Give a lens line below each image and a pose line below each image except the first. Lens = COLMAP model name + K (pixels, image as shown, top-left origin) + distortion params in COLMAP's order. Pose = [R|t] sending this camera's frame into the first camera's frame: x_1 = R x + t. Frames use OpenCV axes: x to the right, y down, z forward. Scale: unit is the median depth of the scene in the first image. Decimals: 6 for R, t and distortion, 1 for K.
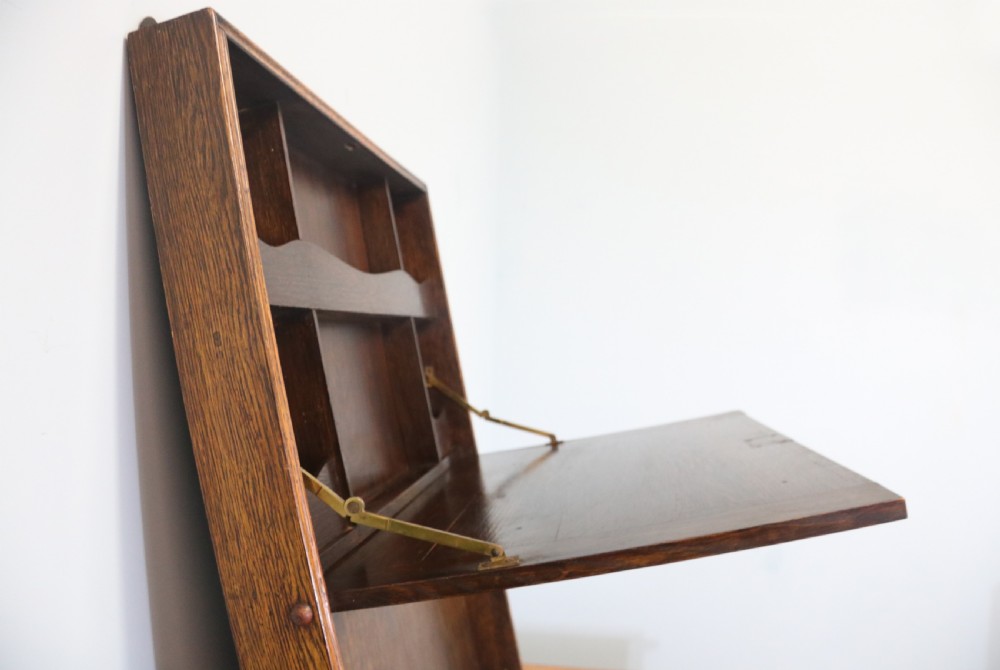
lens RADIAL K [[750.9, 0, 503.3], [0, 750.9, 323.1], [0, 0, 1]] dist [-0.183757, 0.105077]
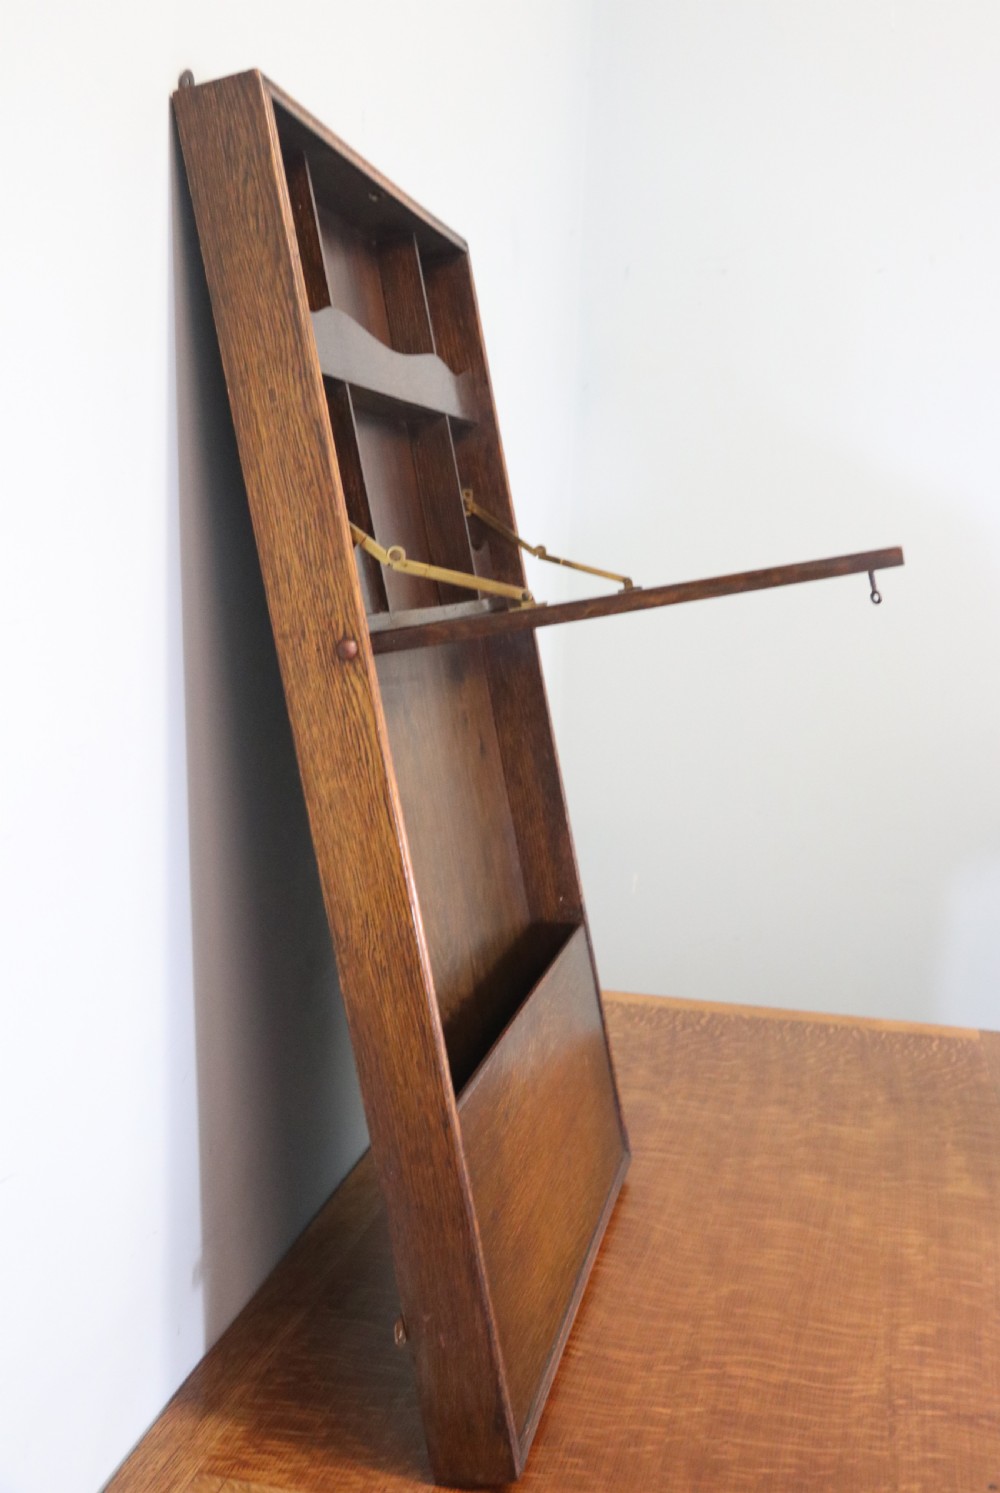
lens RADIAL K [[1578.3, 0, 498.6], [0, 1578.3, 719.8], [0, 0, 1]] dist [-0.079959, 0.156128]
pose [[0.996717, 0.025471, -0.076858, 0.134835], [-0.015753, 0.992095, 0.124494, 0.205384], [0.079422, -0.122874, 0.989239, -1.344019]]
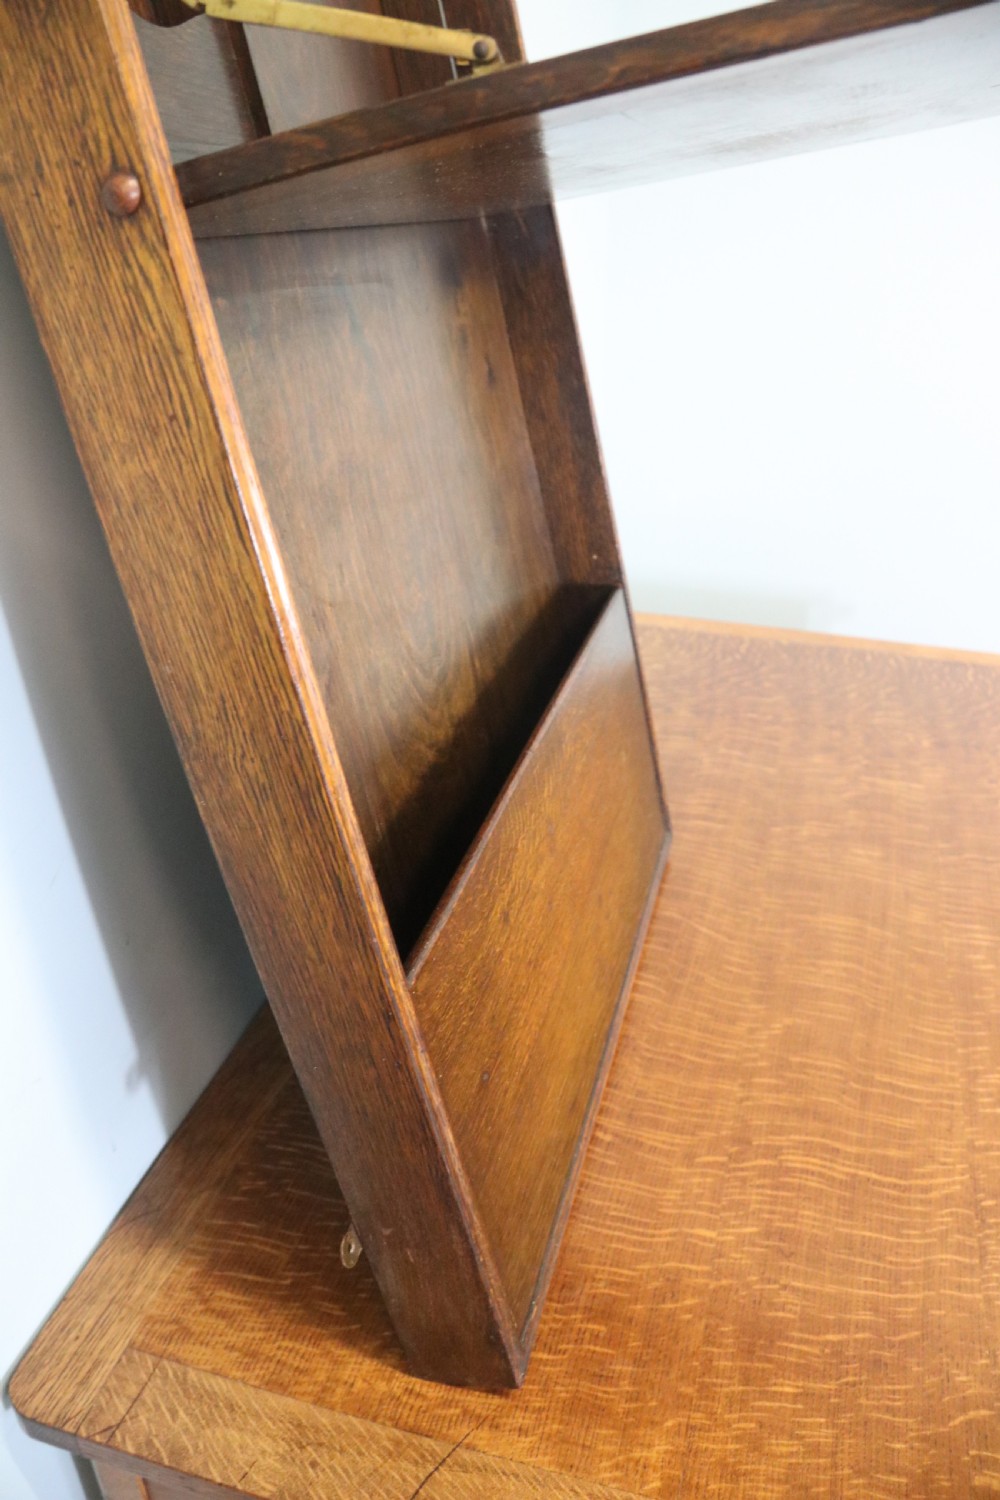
lens RADIAL K [[1126.4, 0, 500.0], [0, 1126.4, 750.0], [0, 0, 1]] dist [-0.183757, 0.105077]
pose [[0.991221, 0.041535, -0.125521, 0.114537], [0.020570, 0.889368, 0.456730, 0.410298], [0.130605, -0.455302, 0.880706, 0.149655]]
